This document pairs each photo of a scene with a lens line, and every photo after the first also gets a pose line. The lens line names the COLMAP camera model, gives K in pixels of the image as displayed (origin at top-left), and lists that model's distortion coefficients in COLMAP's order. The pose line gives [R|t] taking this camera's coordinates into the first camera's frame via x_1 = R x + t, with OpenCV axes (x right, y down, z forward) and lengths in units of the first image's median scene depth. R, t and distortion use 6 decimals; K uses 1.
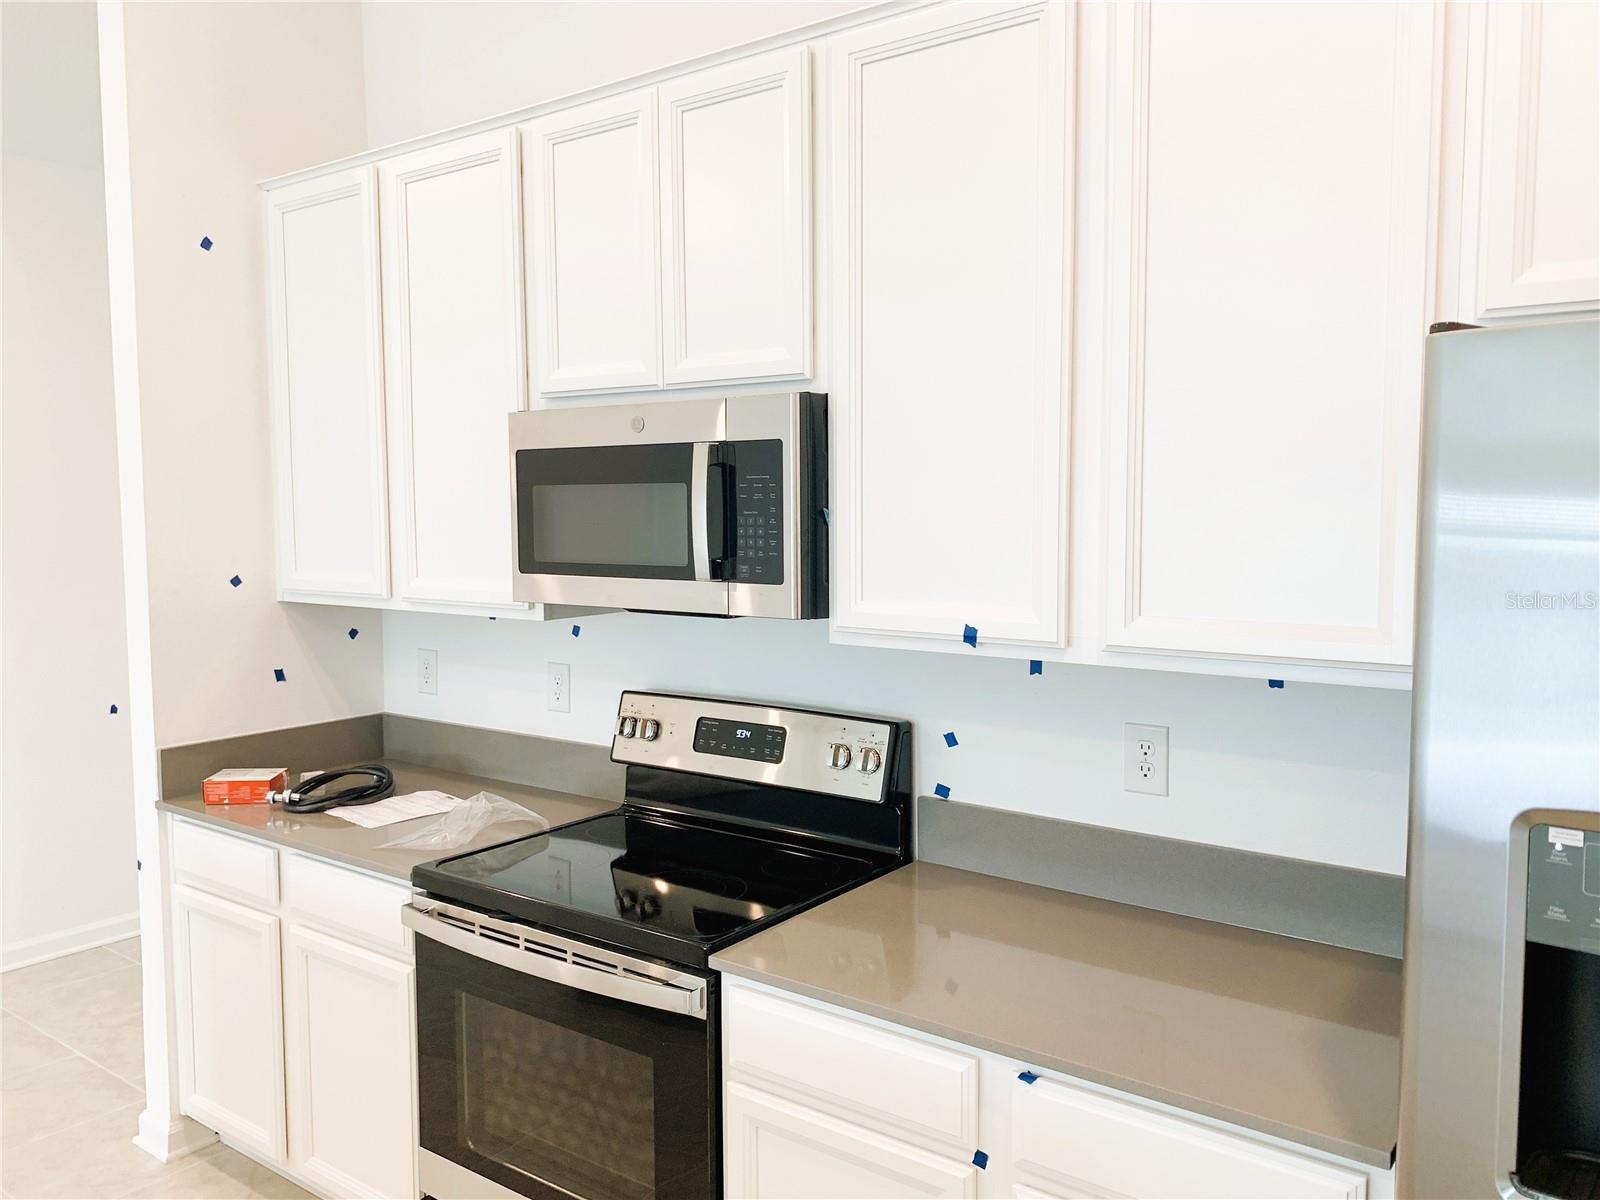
lens RADIAL K [[1212.9, 0, 801.8], [0, 1212.9, 577.4], [0, 0, 1]] dist [0.007183, 0.006224]
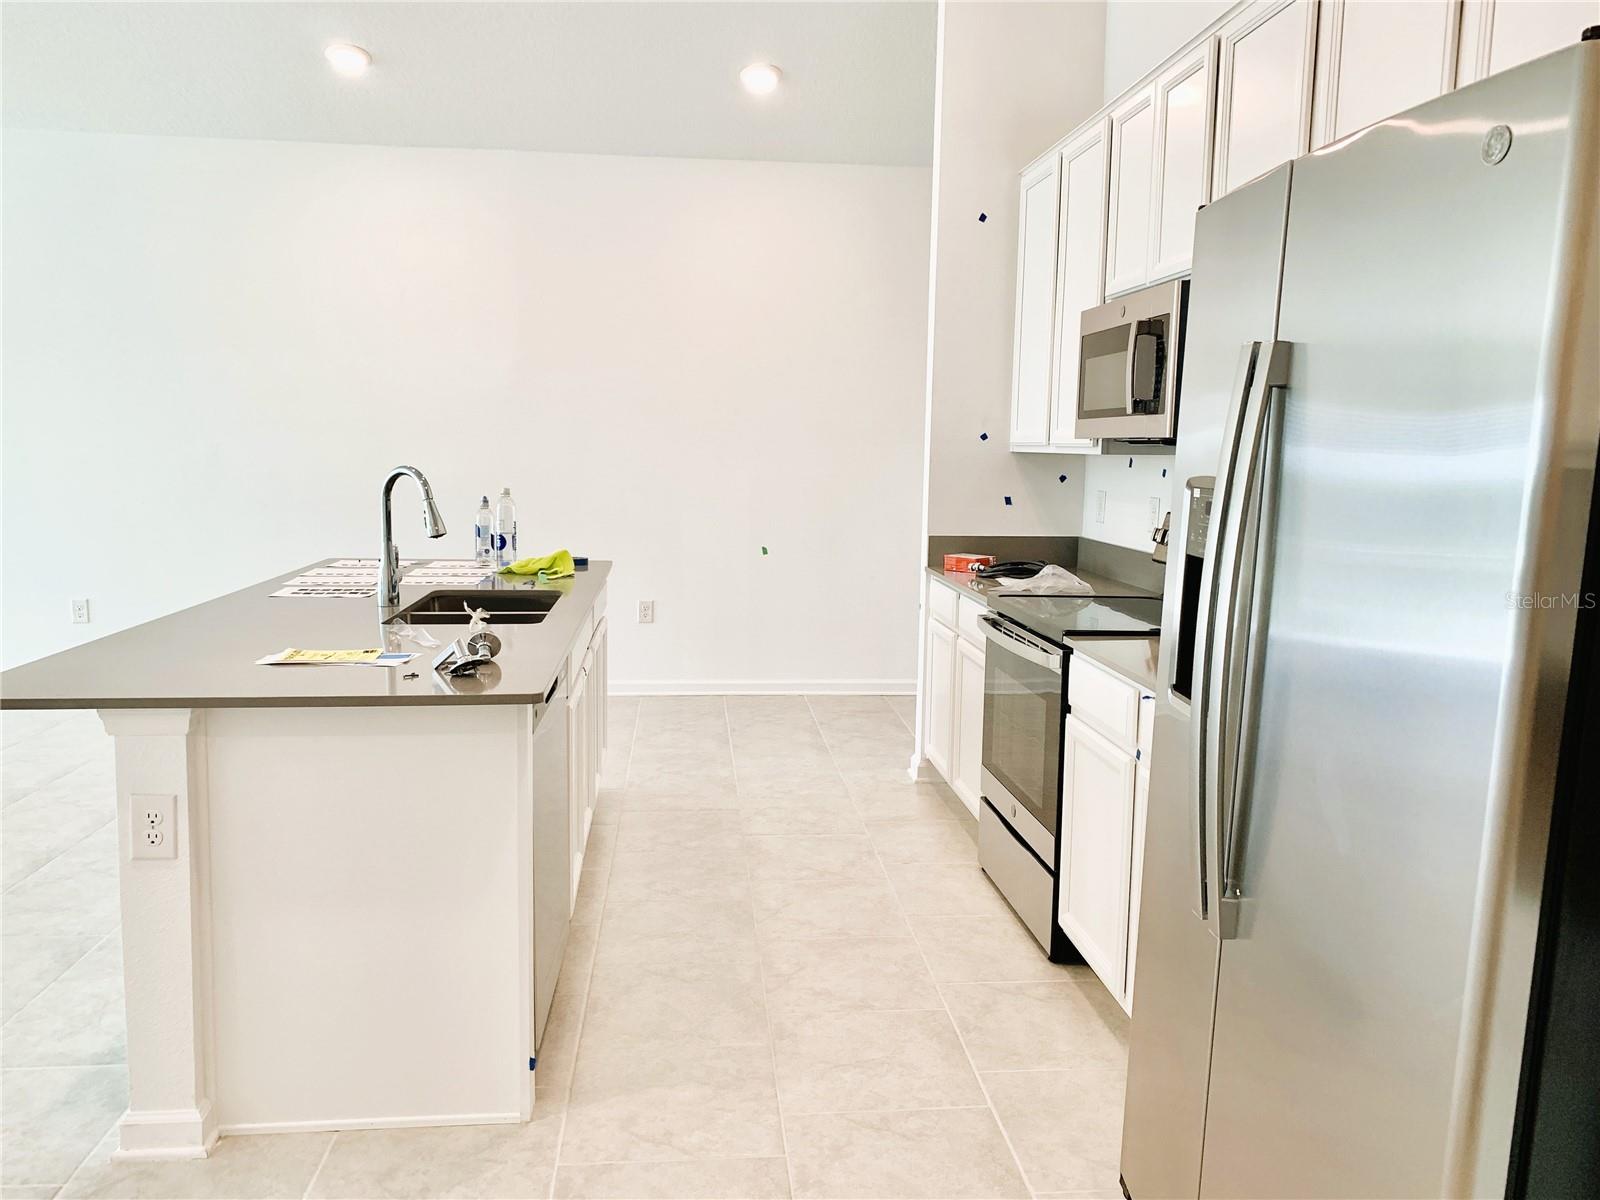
lens RADIAL K [[1210.8, 0, 800.7], [0, 1210.8, 589.8], [0, 0, 1]] dist [0.004574, -0.013814]
pose [[0.671223, 0.104934, -0.733790, 0.574288], [-0.062891, 0.994422, 0.084677, 0.087749], [0.738583, -0.010688, 0.674078, -0.237309]]
